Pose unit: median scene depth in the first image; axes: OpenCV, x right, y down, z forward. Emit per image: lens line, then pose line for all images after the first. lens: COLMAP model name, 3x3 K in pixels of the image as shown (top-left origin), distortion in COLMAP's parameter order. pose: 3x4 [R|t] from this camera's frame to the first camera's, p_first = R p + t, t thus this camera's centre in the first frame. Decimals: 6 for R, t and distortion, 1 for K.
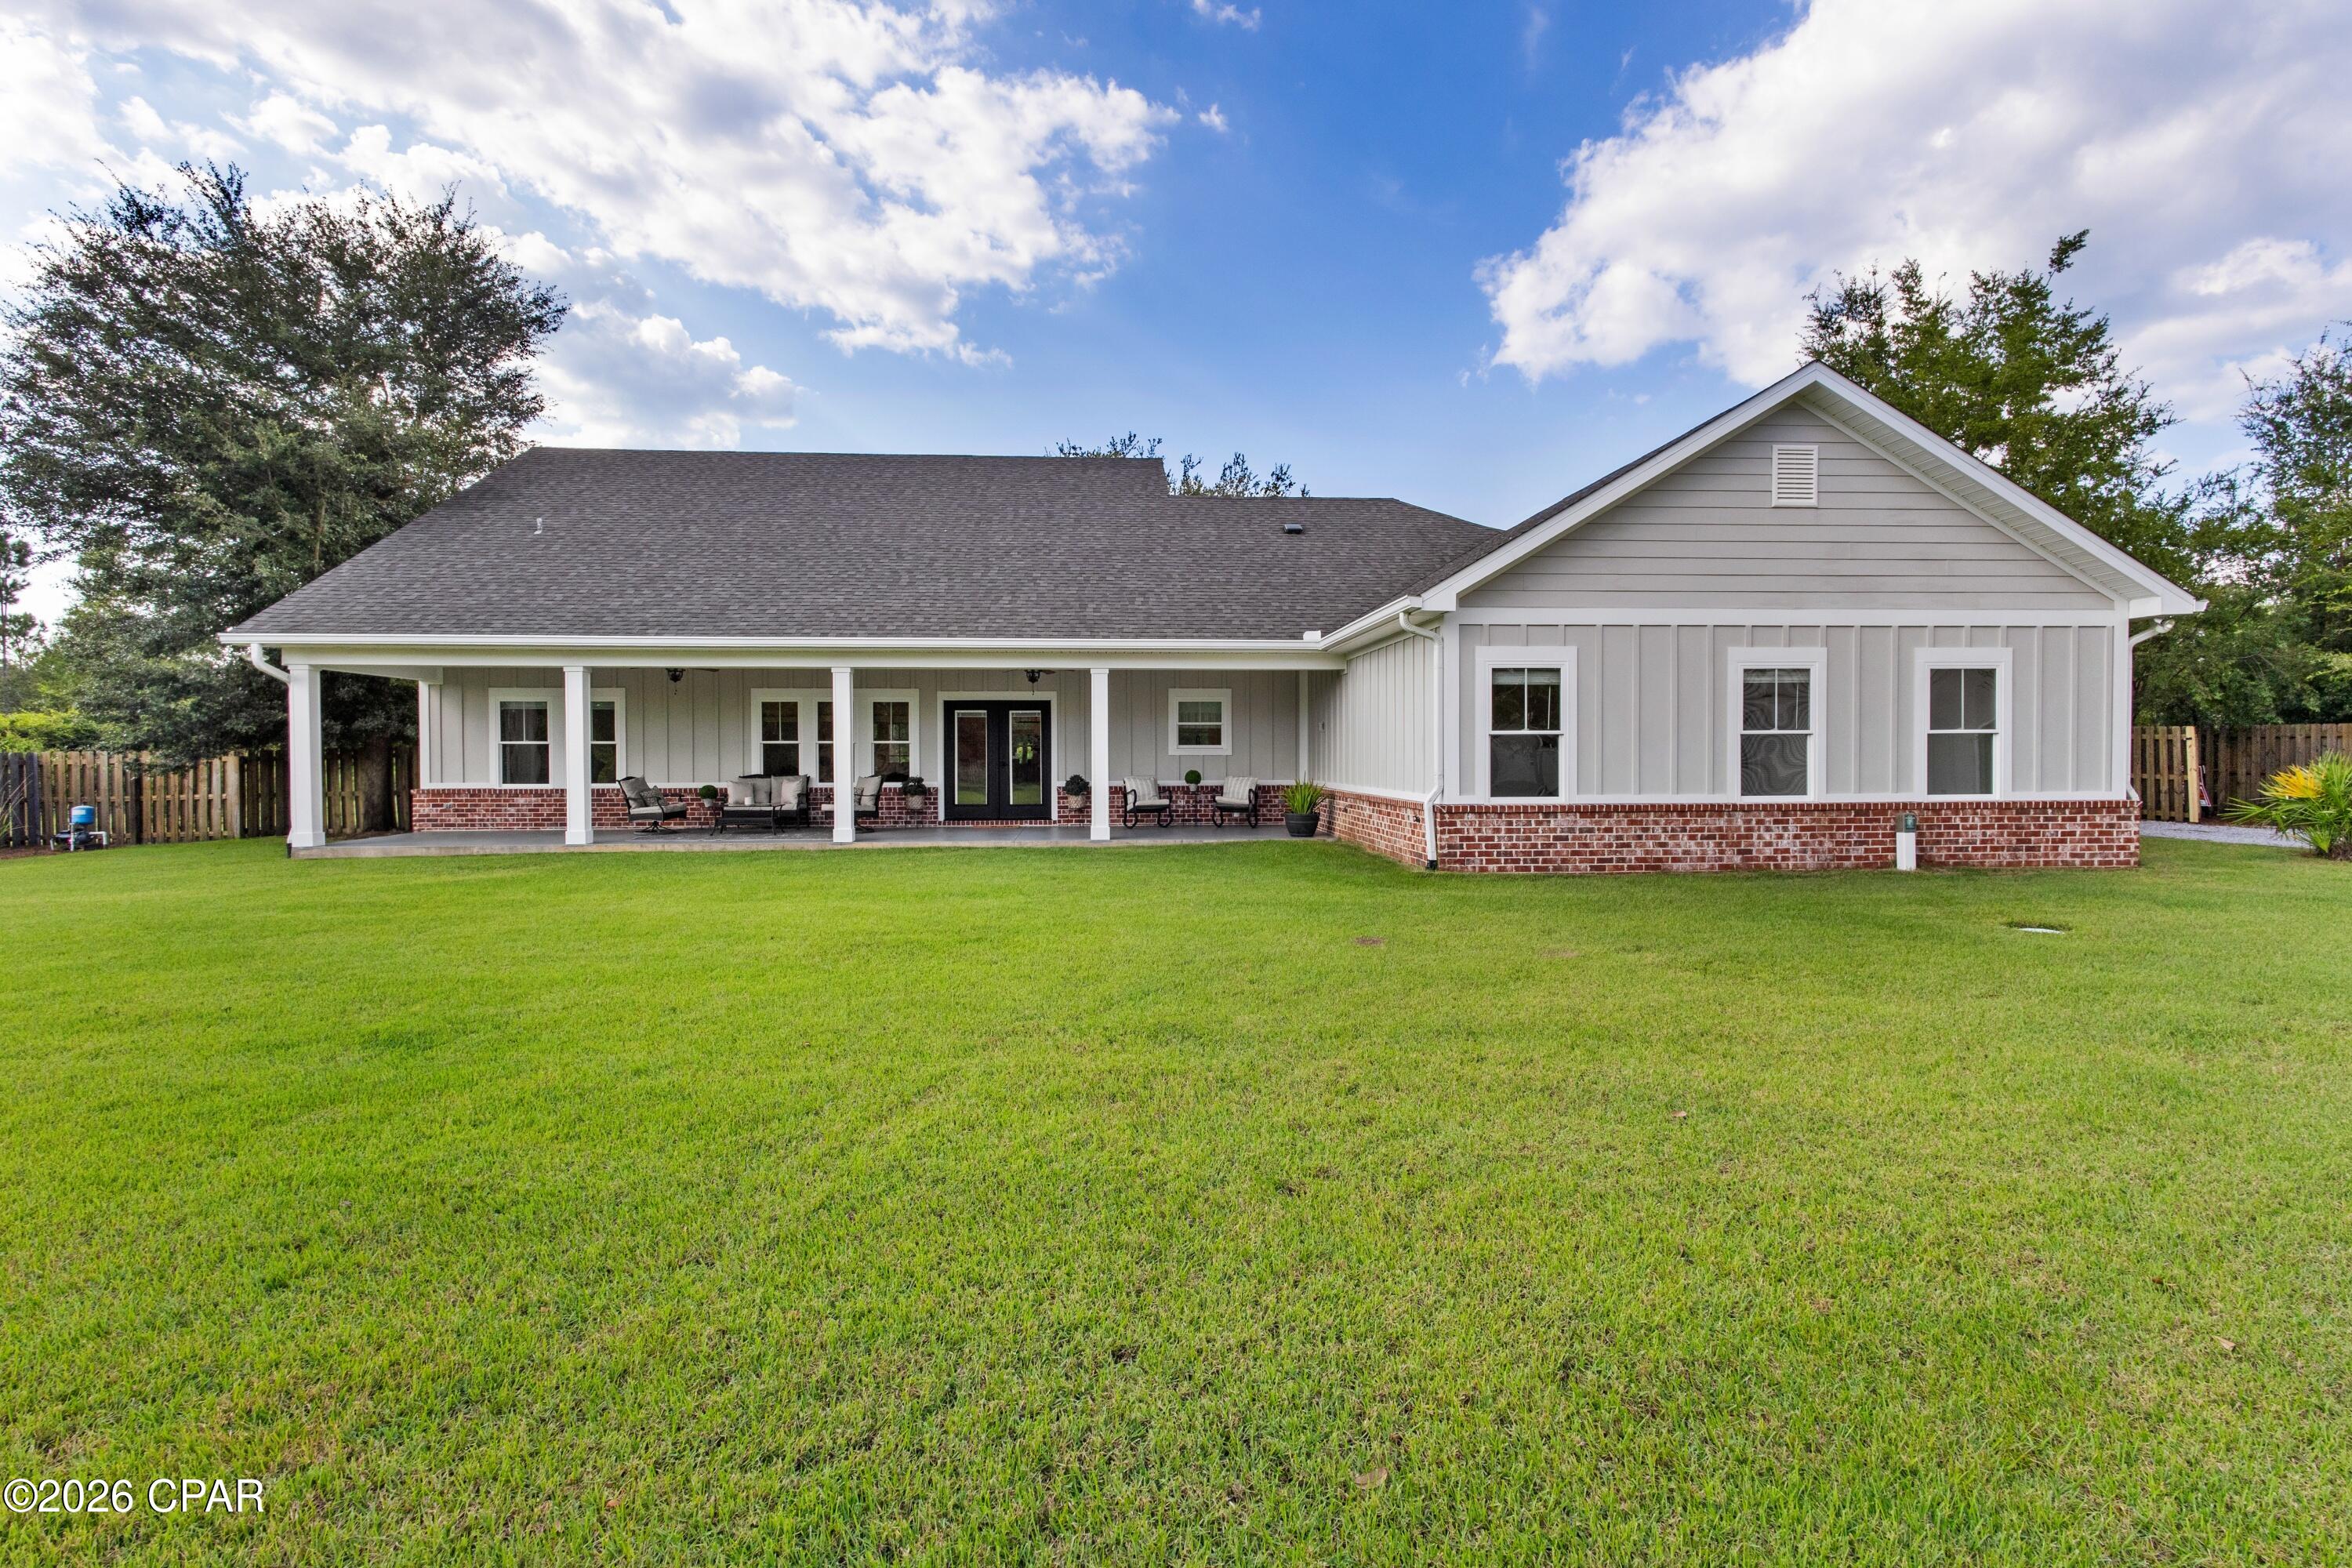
lens RADIAL K [[1102.3, 0, 1176.0], [0, 1102.3, 784.0], [0, 0, 1]] dist [0.010328, 0.000120]
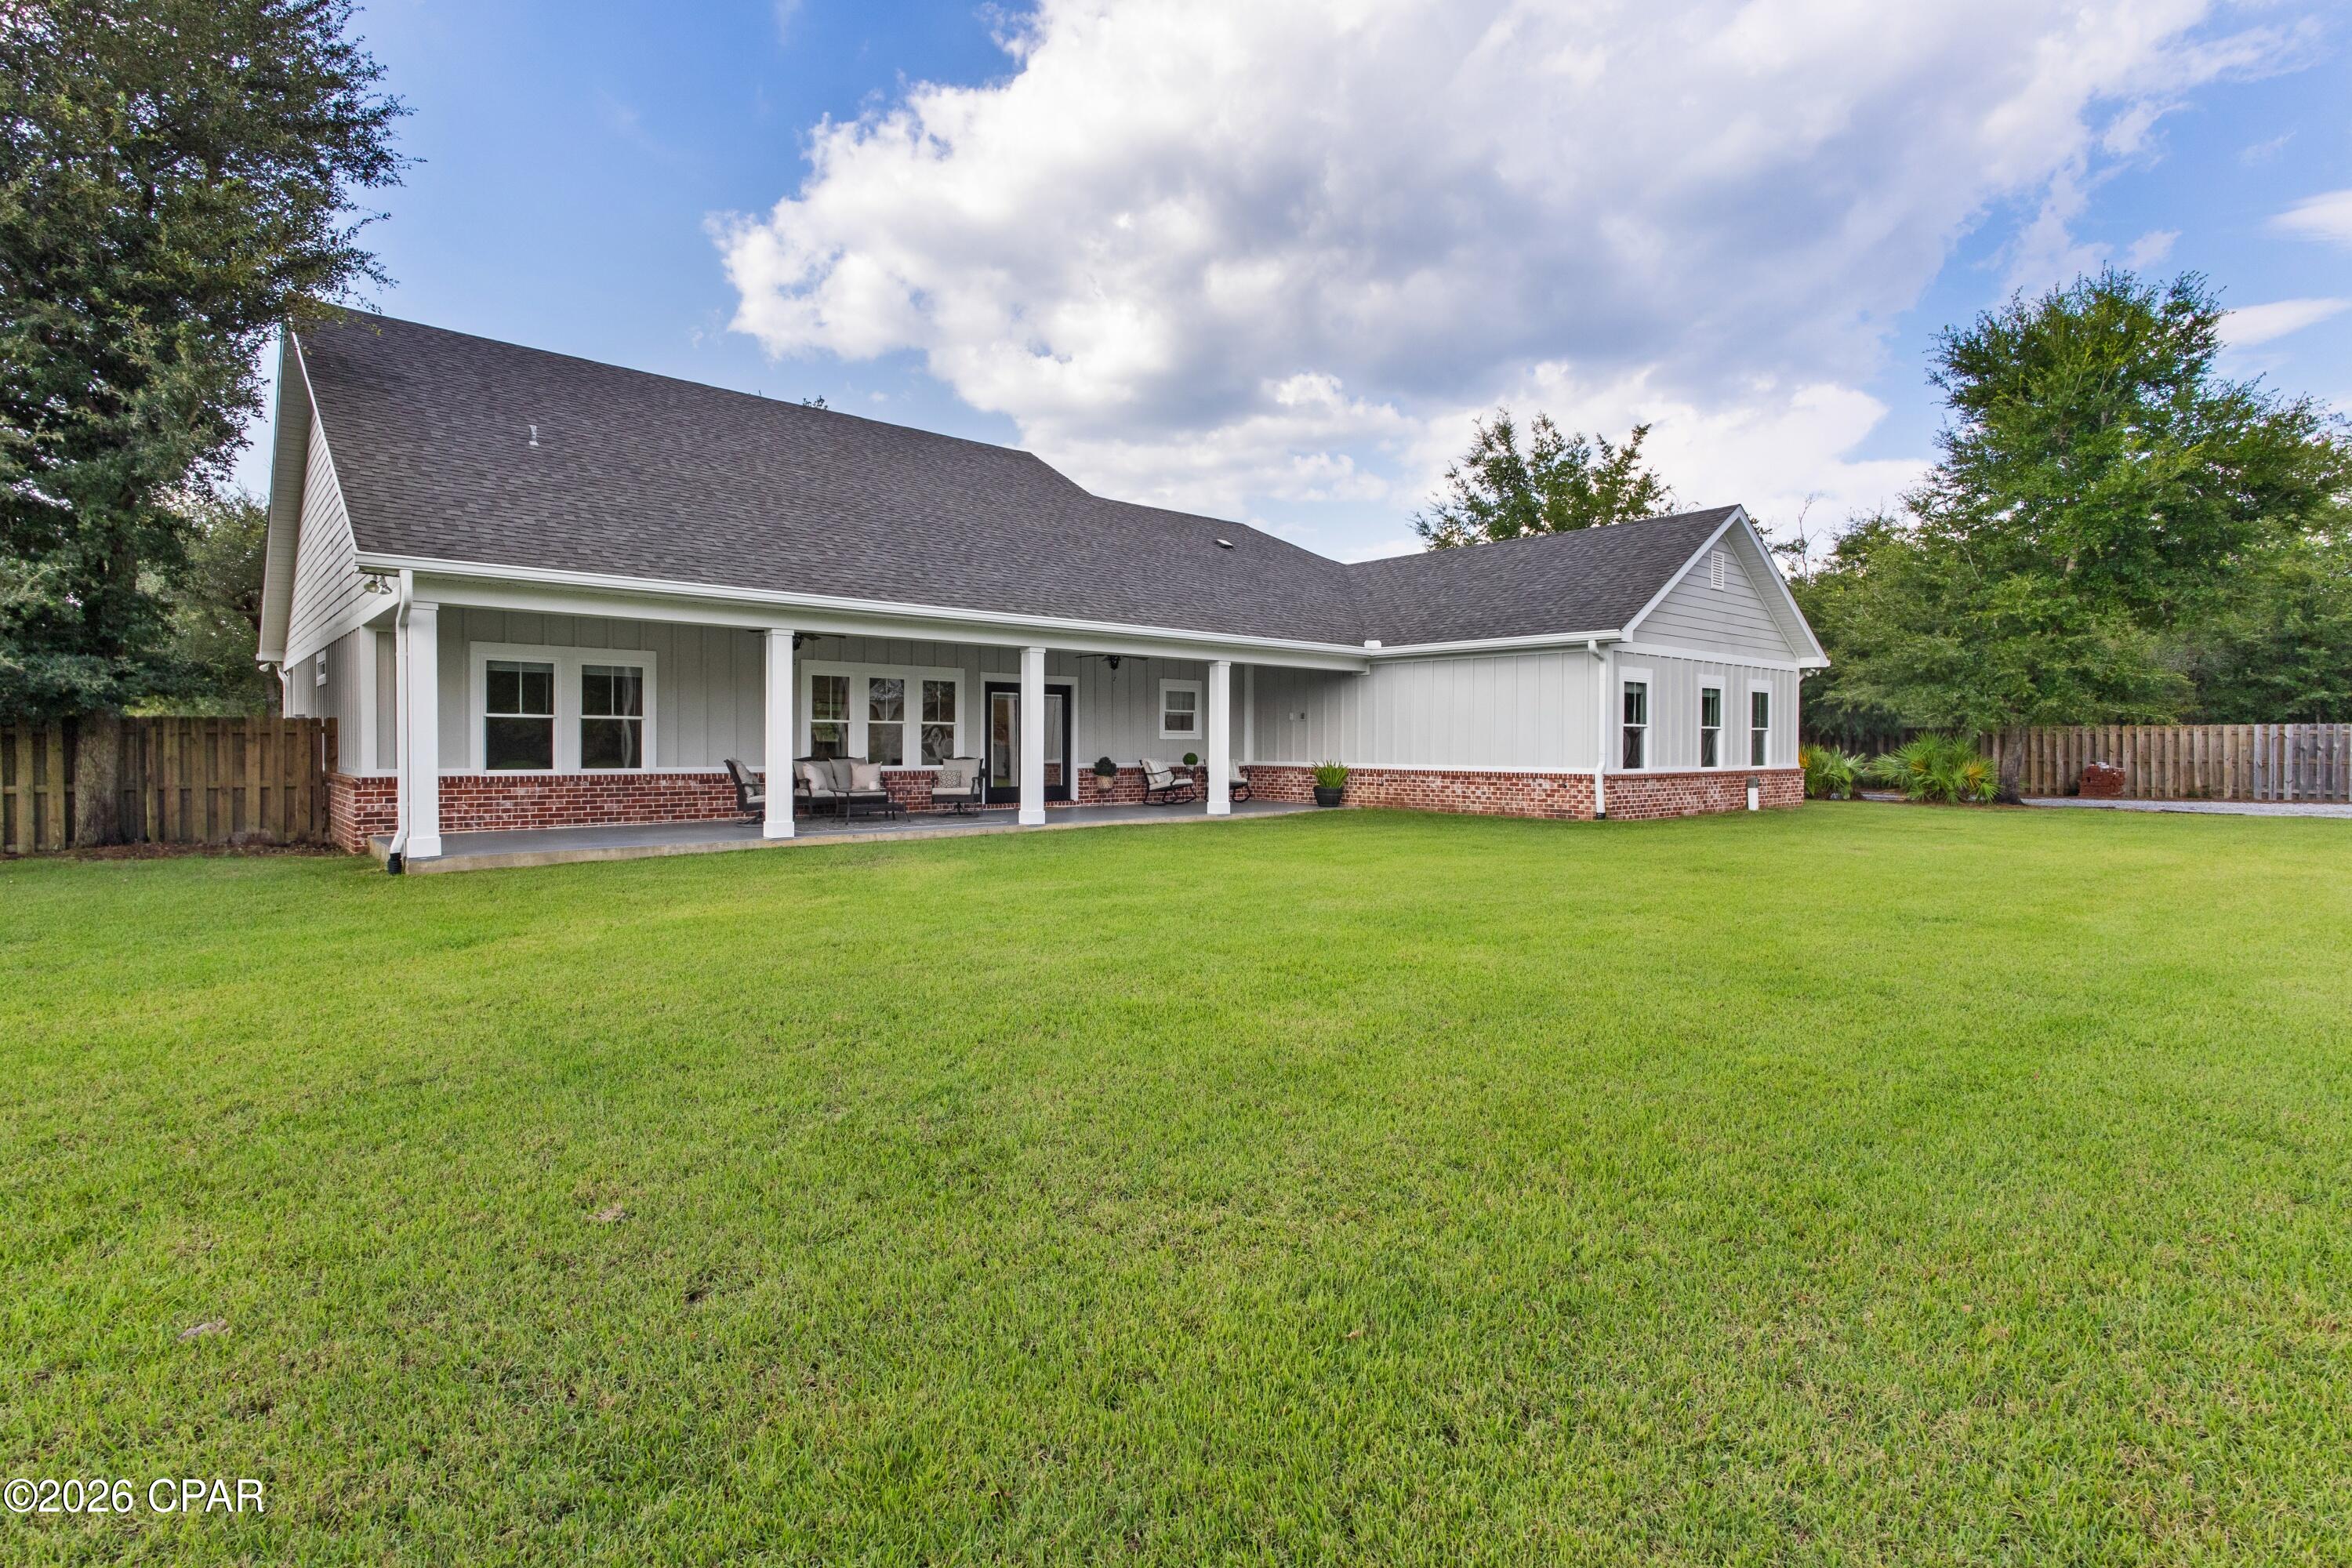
lens RADIAL K [[1085.7, 0, 1170.1], [0, 1085.7, 865.9], [0, 0, 1]] dist [-0.001679, -0.000190]
pose [[0.799783, -0.060889, 0.597193, -0.780900], [0.009238, 0.995973, 0.089176, 0.003958], [-0.600218, -0.065805, 0.797125, 0.135693]]
